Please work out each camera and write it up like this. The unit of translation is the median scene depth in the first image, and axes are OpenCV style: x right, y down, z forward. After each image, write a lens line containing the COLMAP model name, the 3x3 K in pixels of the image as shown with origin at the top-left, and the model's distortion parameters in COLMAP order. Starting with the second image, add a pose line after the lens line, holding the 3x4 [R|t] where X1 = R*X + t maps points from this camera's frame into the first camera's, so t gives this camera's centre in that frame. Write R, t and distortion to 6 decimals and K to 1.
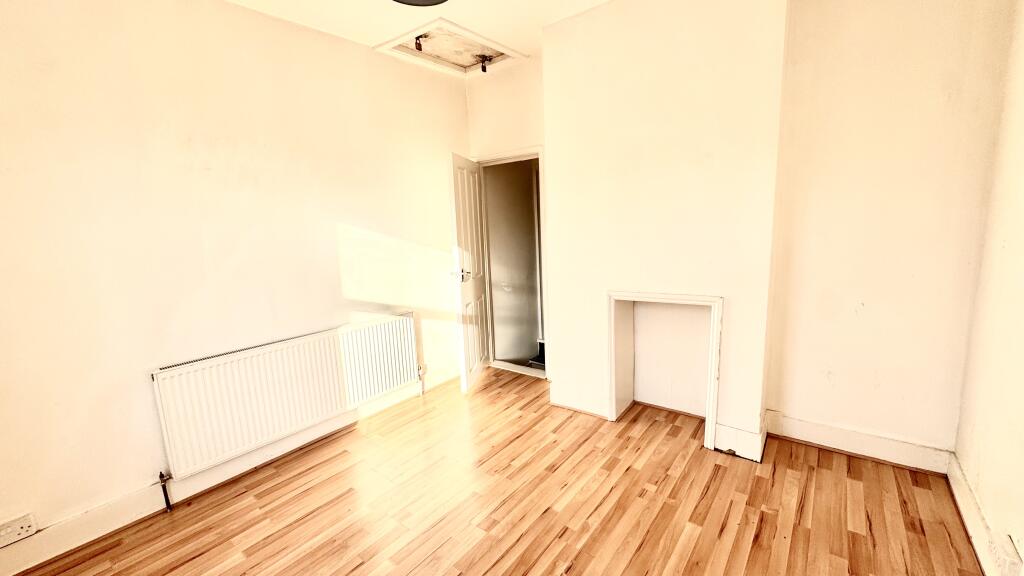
lens RADIAL K [[407.9, 0, 512.0], [0, 407.9, 288.0], [0, 0, 1]] dist [-0.000142, -0.000001]
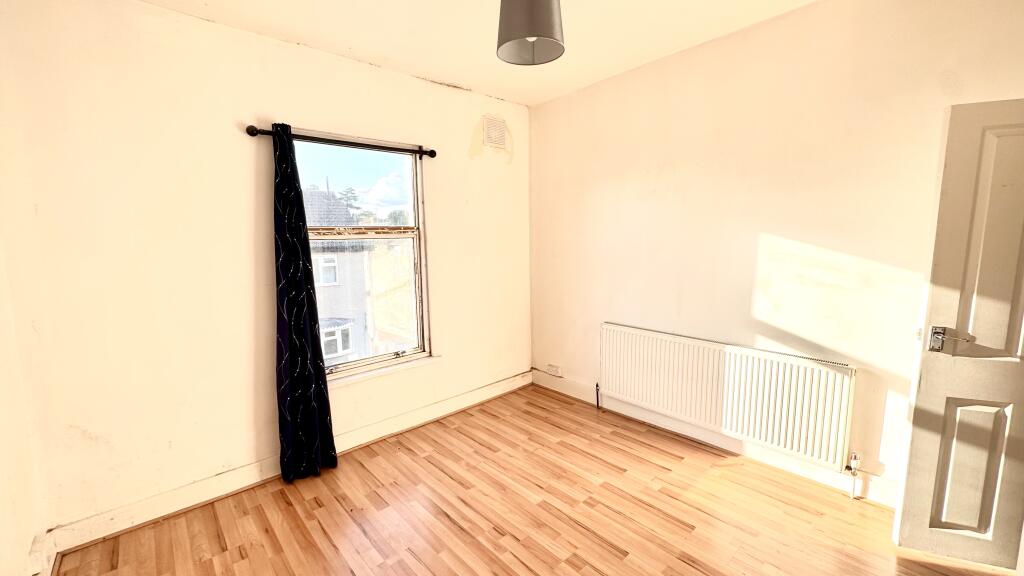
lens RADIAL K [[407.9, 0, 512.0], [0, 407.9, 288.0], [0, 0, 1]] dist [-0.000142, -0.000001]
pose [[-0.155281, 0.167201, -0.973618, 0.638224], [-0.140663, 0.971788, 0.189321, -0.158703], [0.977804, 0.166350, -0.127381, 0.719620]]
